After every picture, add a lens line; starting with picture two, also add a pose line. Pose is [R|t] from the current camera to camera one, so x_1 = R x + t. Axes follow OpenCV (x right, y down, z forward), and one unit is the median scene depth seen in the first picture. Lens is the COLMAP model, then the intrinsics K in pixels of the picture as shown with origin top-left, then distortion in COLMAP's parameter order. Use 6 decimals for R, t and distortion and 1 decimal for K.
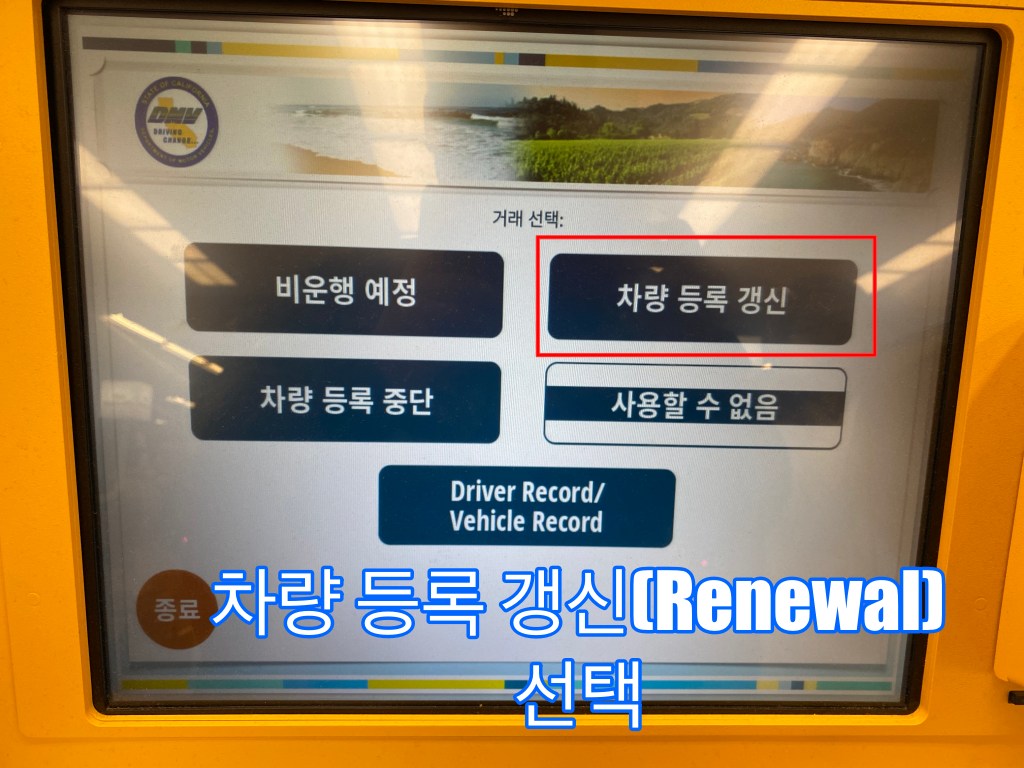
lens RADIAL K [[768.6, 0, 507.8], [0, 768.6, 380.0], [0, 0, 1]] dist [-0.007625, -0.001598]
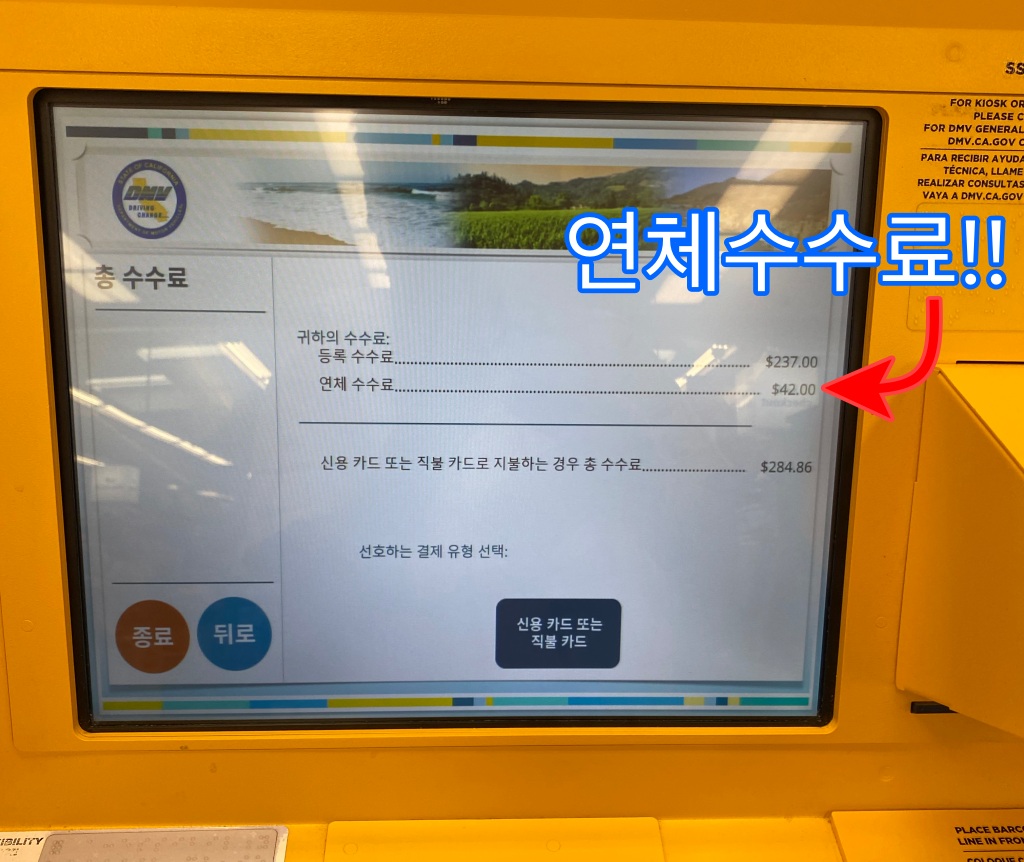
lens RADIAL K [[1074.5, 0, 508.6], [0, 1074.5, 455.9], [0, 0, 1]] dist [0.018409, 0.000000]
pose [[0.999887, -0.011548, 0.009616, 0.073305], [0.011159, 0.999155, 0.039563, -0.016652], [-0.010065, -0.039451, 0.999171, -0.584083]]
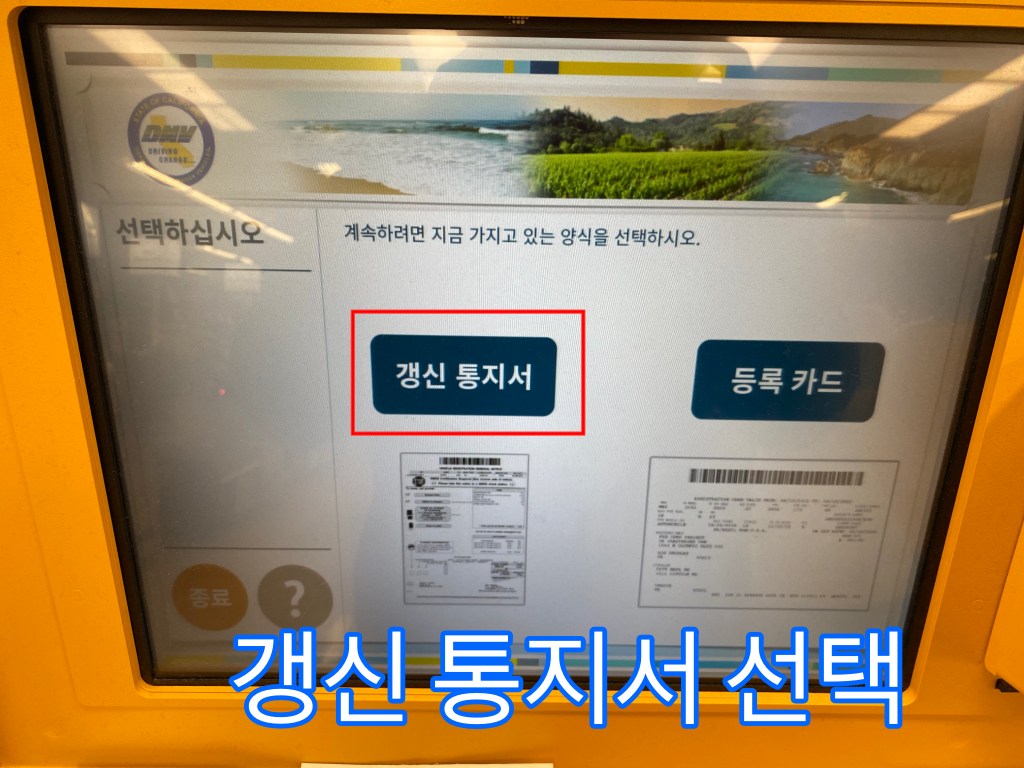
lens RADIAL K [[768.6, 0, 507.0], [0, 768.6, 373.1], [0, 0, 1]] dist [-0.007625, -0.001598]
pose [[0.999352, 0.004571, -0.035714, 0.020584], [0.002067, 0.982989, 0.183651, -0.220712], [0.035946, -0.183606, 0.982343, 0.023459]]
